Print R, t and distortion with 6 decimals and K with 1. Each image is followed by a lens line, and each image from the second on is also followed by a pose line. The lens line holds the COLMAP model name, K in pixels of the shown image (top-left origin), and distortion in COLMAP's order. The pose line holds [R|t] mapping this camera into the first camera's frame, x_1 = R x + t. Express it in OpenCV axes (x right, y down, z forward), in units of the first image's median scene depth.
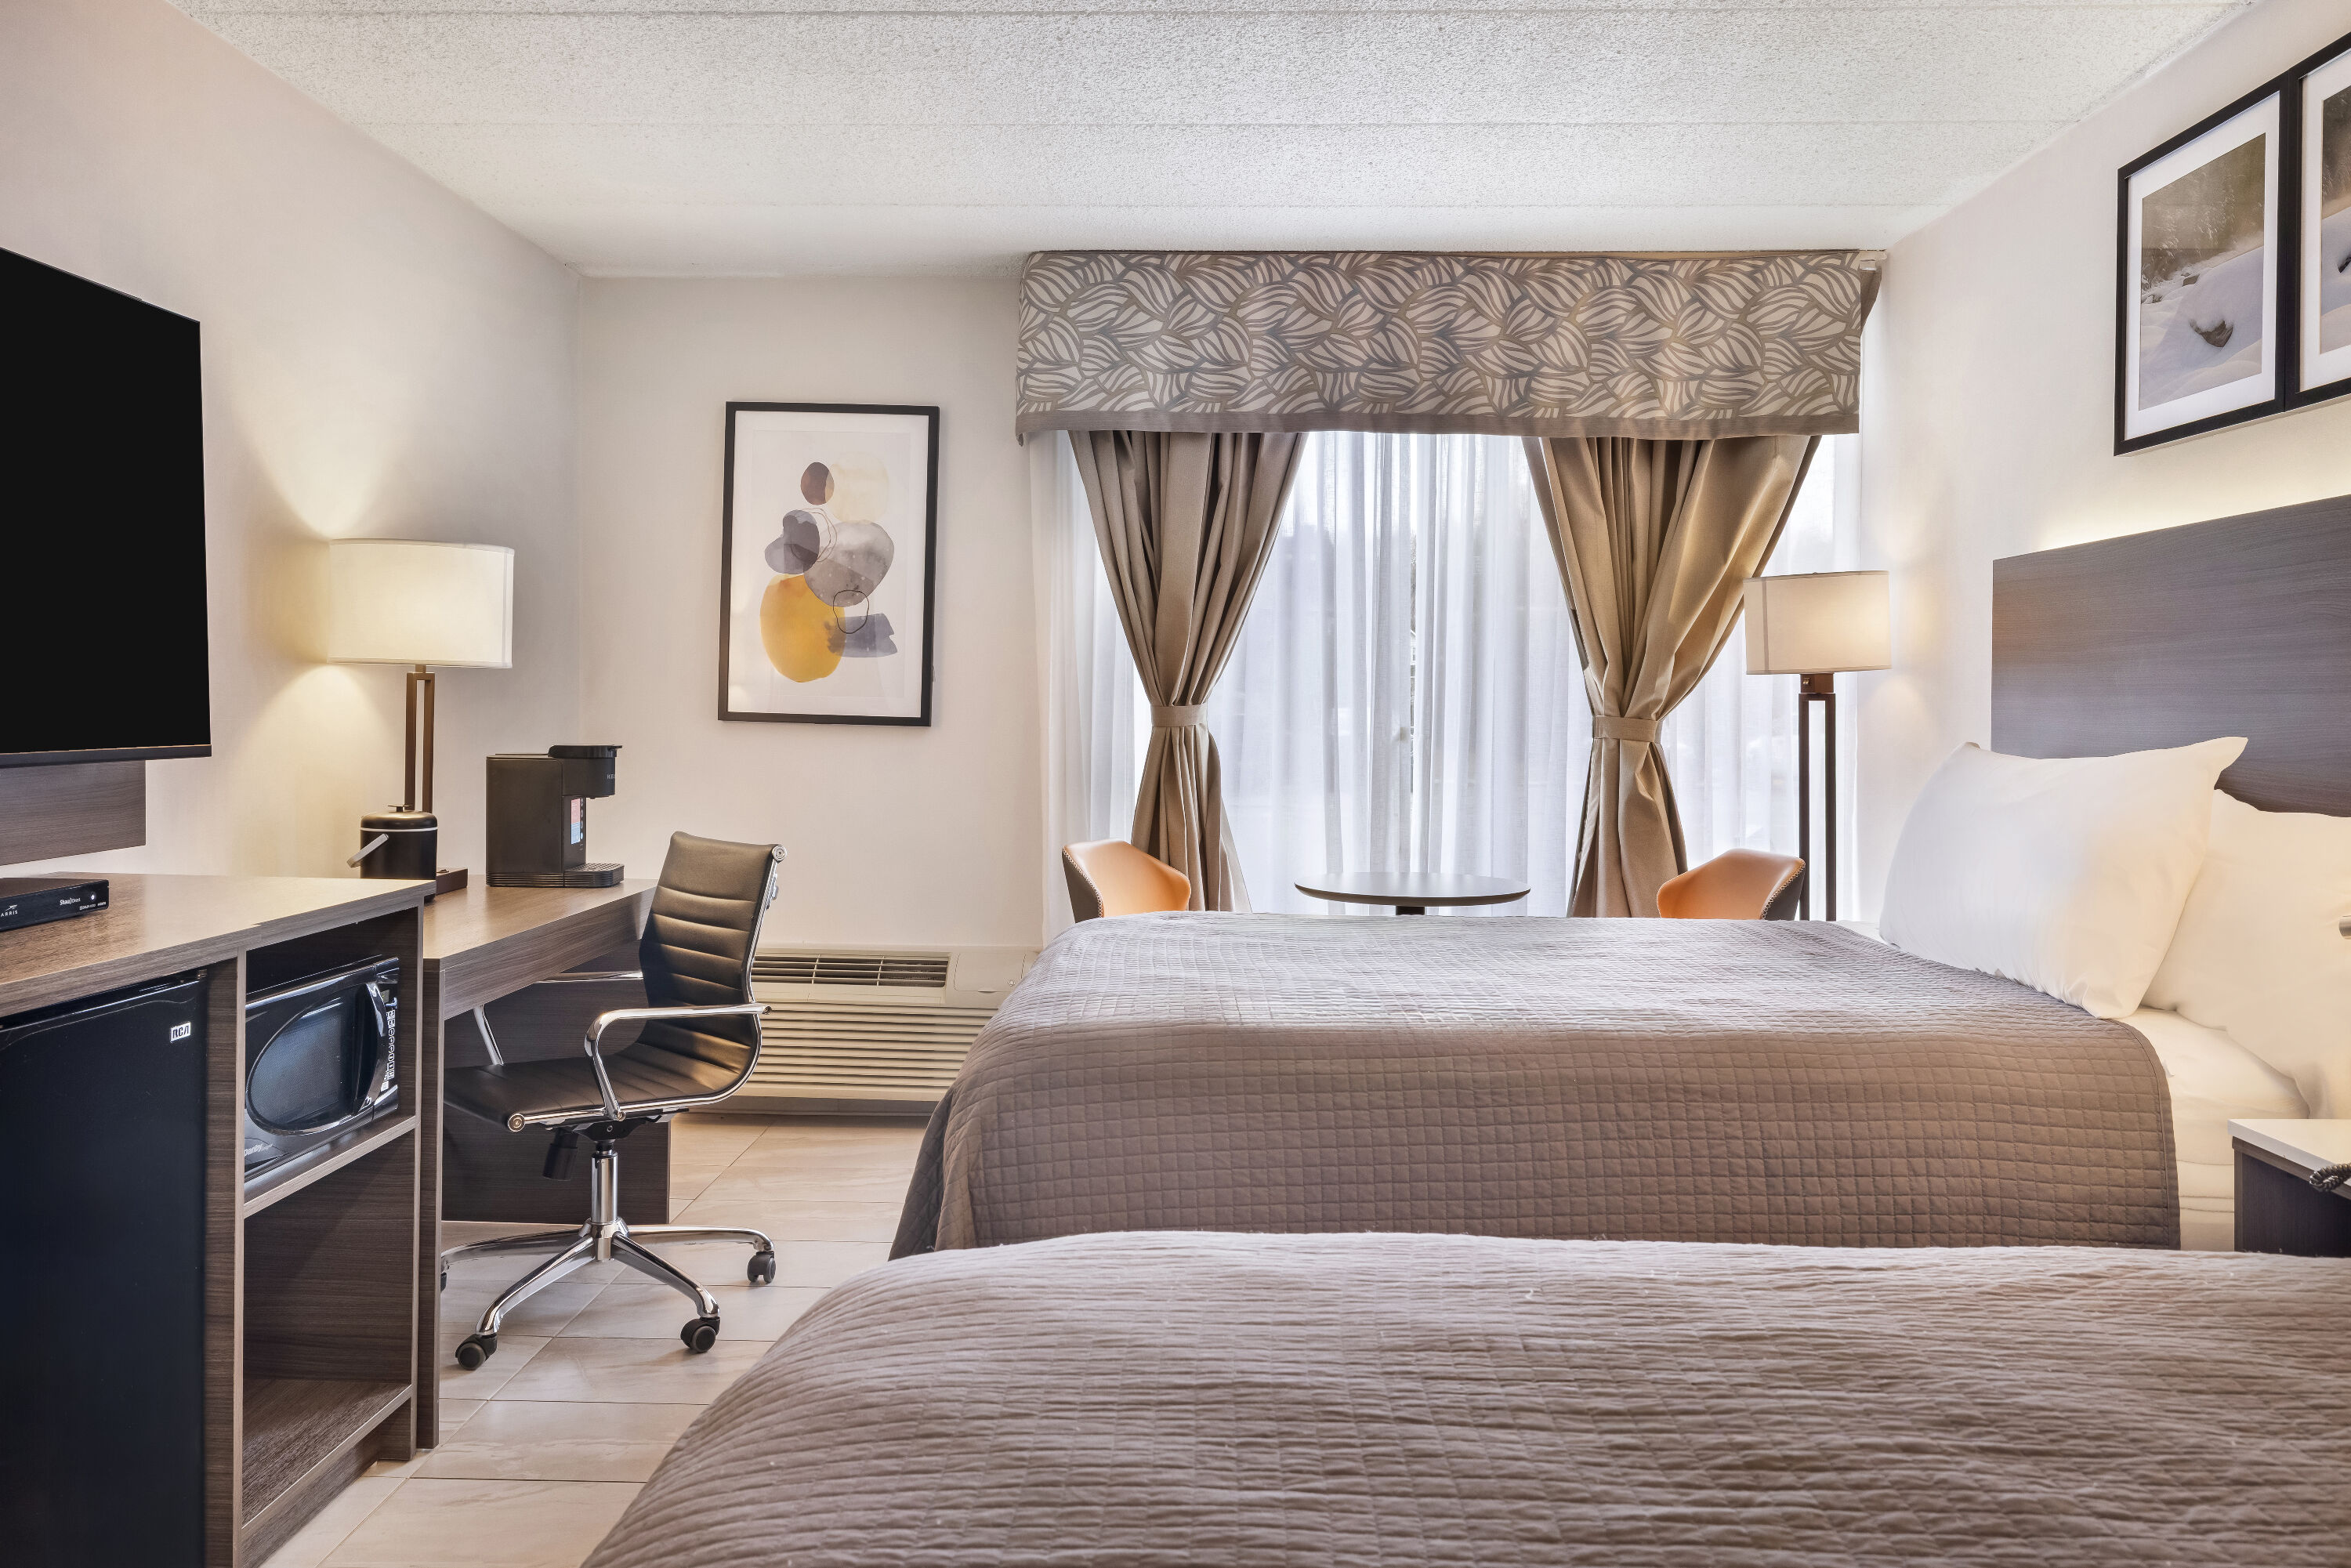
lens RADIAL K [[1764.0, 0, 1176.6], [0, 1764.0, 726.7], [0, 0, 1]] dist [-0.006692, 0.000286]
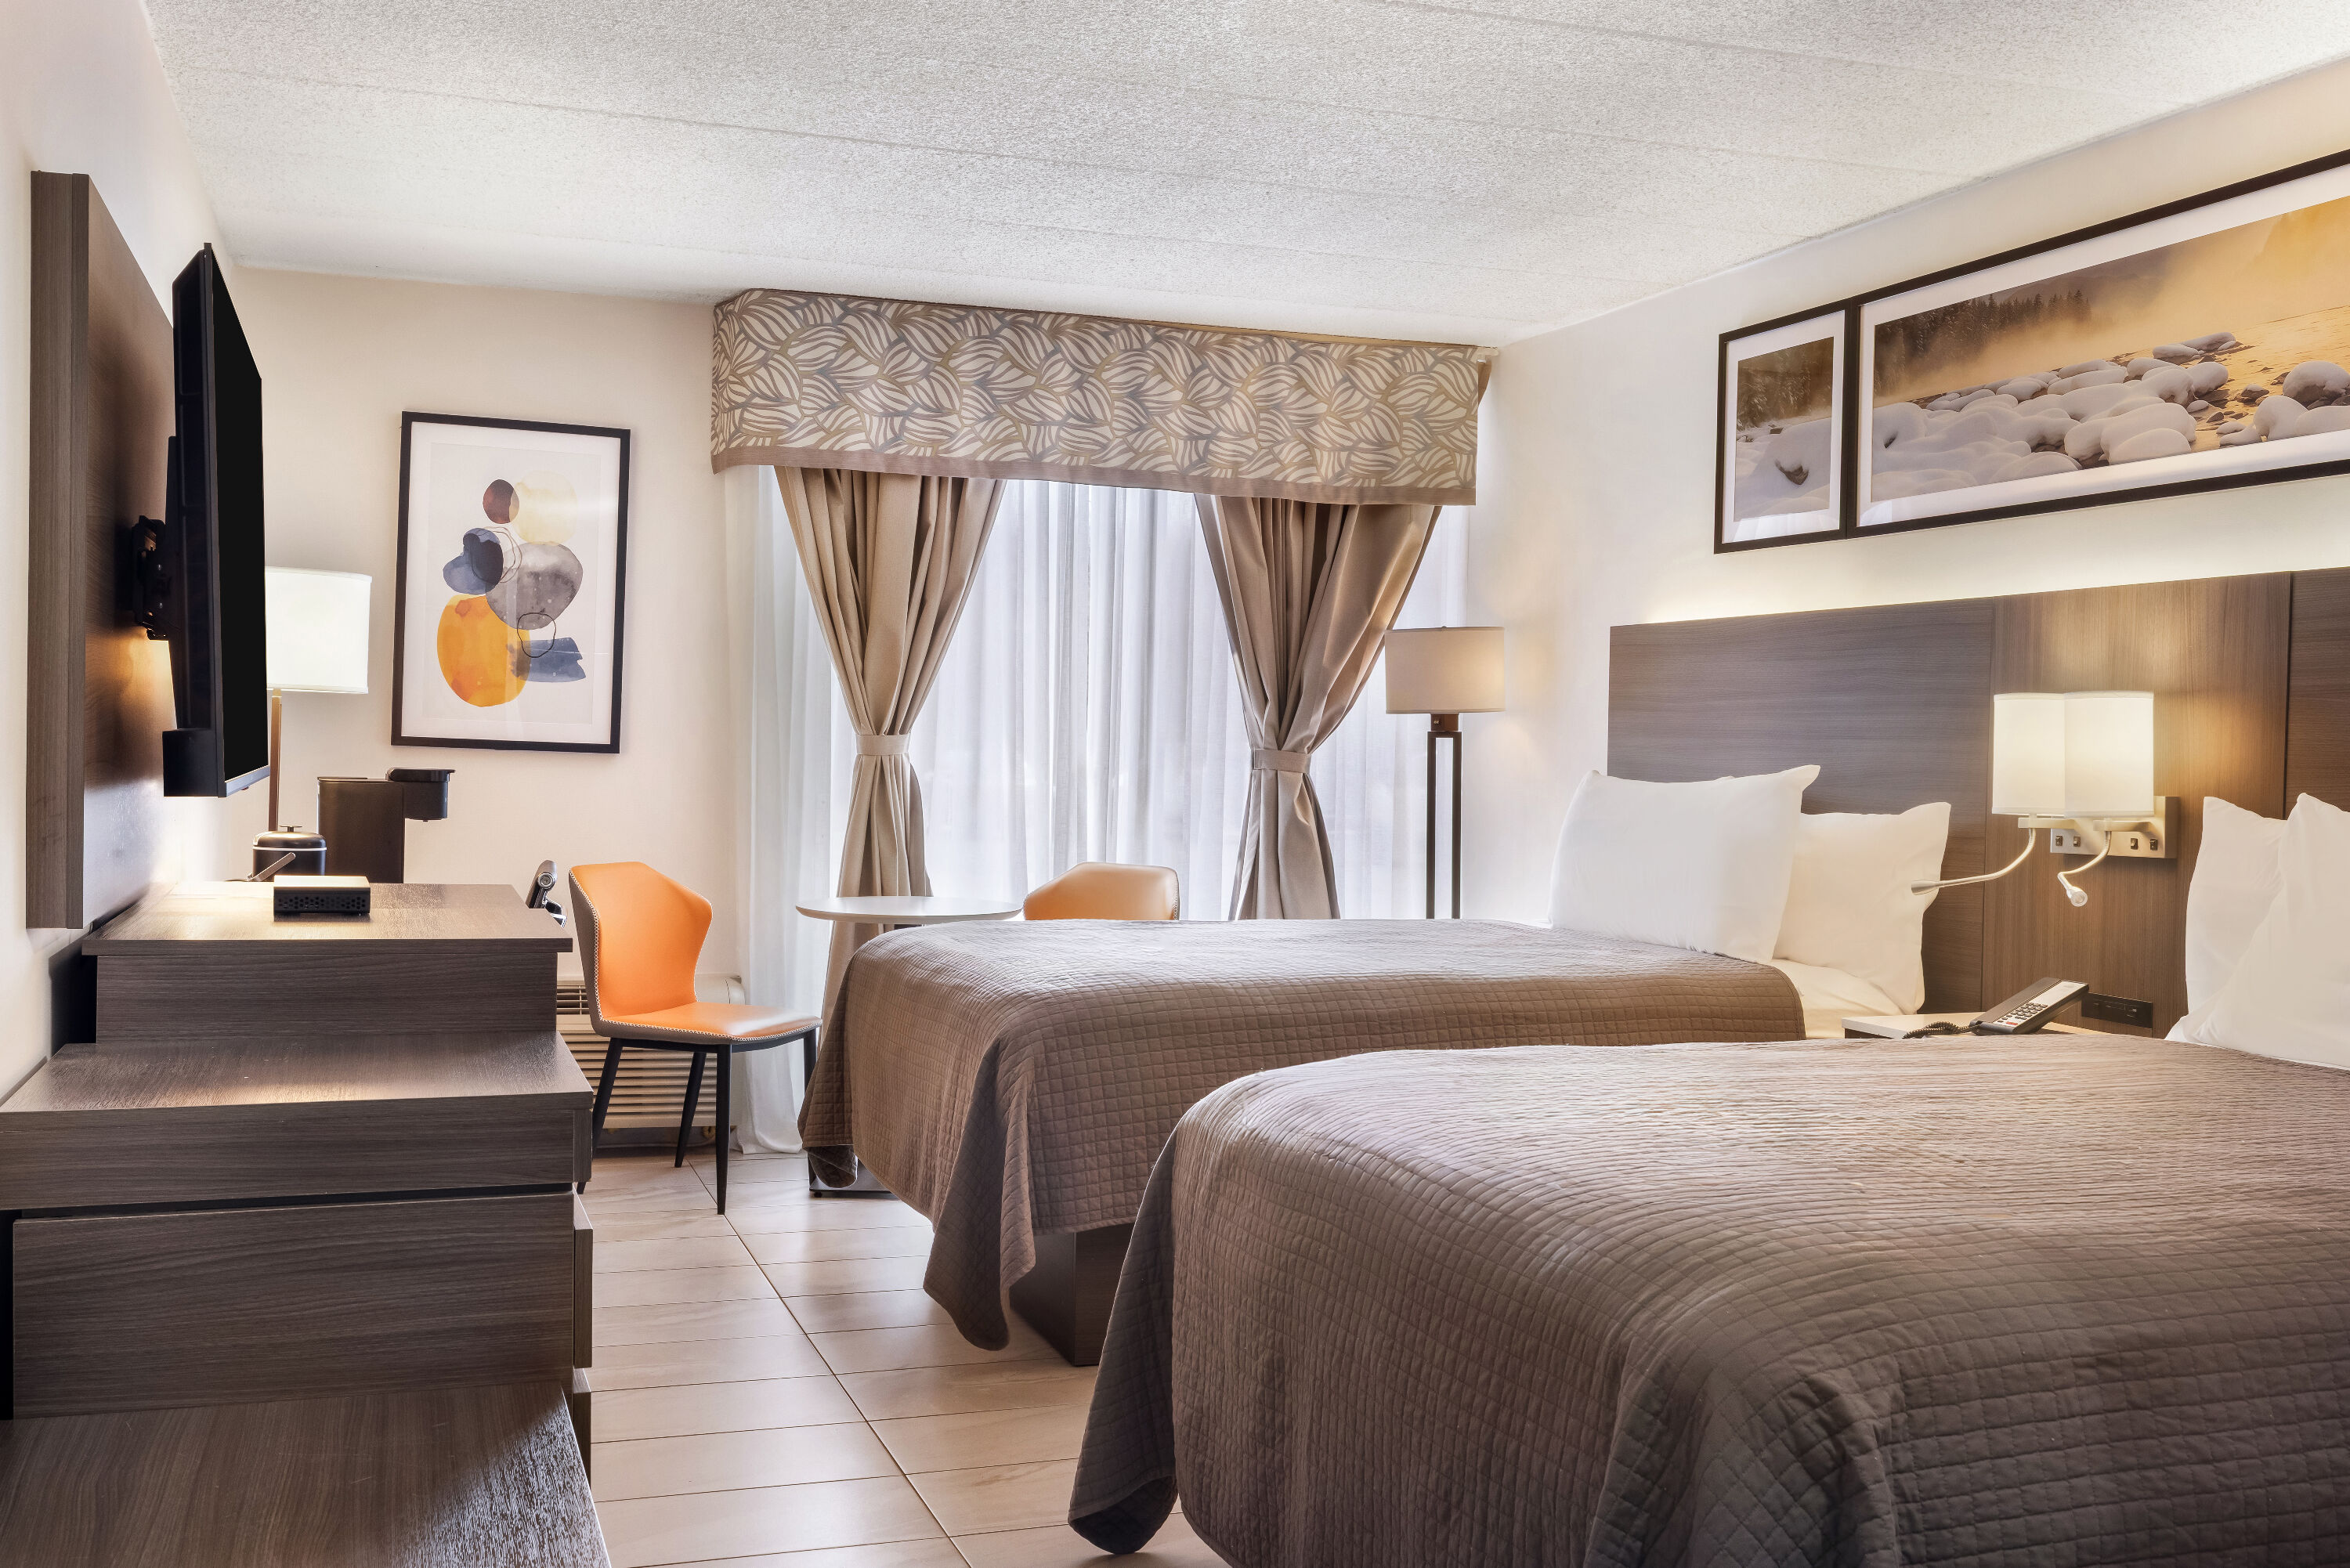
lens RADIAL K [[2244.4, 0, 1175.0], [0, 2244.4, 784.0], [0, 0, 1]] dist [-0.011592, -0.002822]
pose [[0.936041, 0.003076, 0.351879, -0.309726], [-0.007497, 0.999909, 0.011203, 0.000484], [-0.351812, -0.013124, 0.935979, -0.303361]]
